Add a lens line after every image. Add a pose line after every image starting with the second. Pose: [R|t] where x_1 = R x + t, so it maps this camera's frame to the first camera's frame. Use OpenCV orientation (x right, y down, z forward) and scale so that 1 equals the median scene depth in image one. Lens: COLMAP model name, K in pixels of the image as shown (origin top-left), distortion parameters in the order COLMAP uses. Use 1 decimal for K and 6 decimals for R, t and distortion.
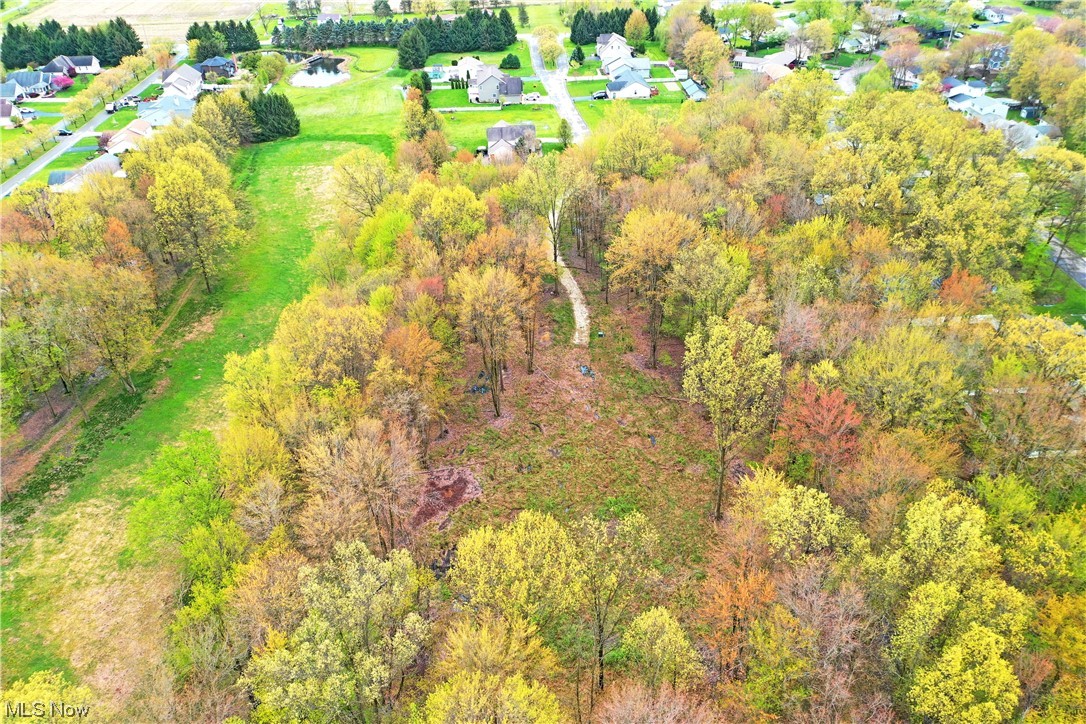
lens RADIAL K [[864.5, 0, 540.3], [0, 864.5, 362.4], [0, 0, 1]] dist [0.015755, -0.001167]
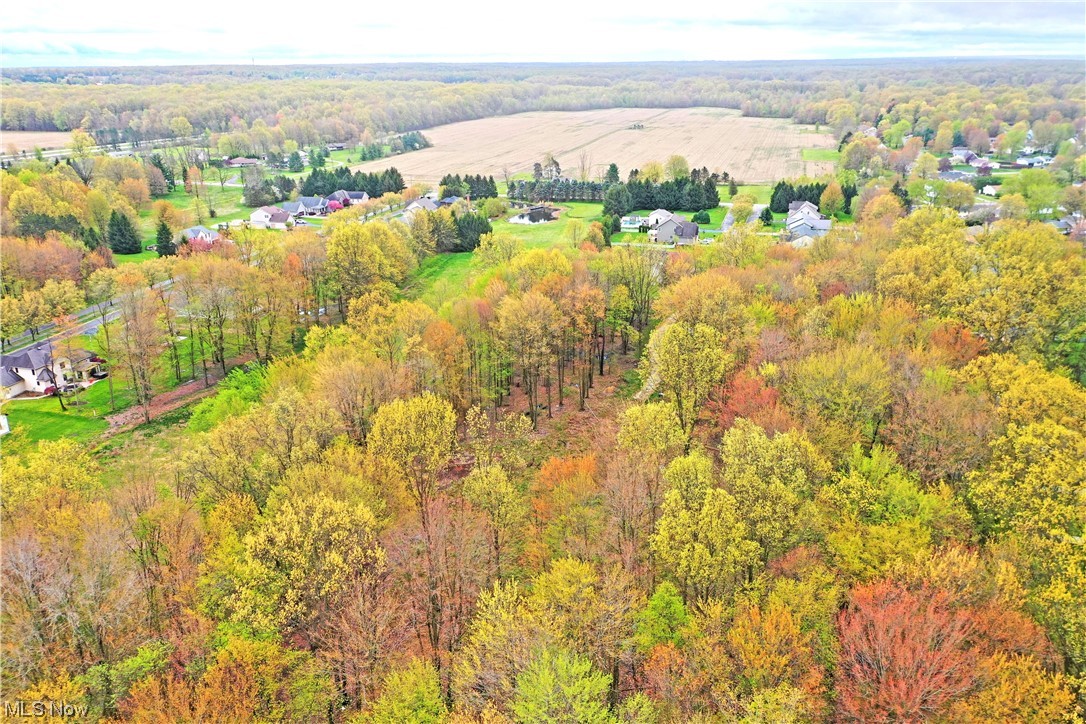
lens RADIAL K [[865.4, 0, 539.4], [0, 865.4, 358.8], [0, 0, 1]] dist [0.022381, -0.006574]
pose [[0.947534, 0.115865, -0.297916, 0.239705], [-0.181635, 0.962072, -0.203533, 0.169709], [0.263034, 0.246967, 0.932642, -0.059040]]
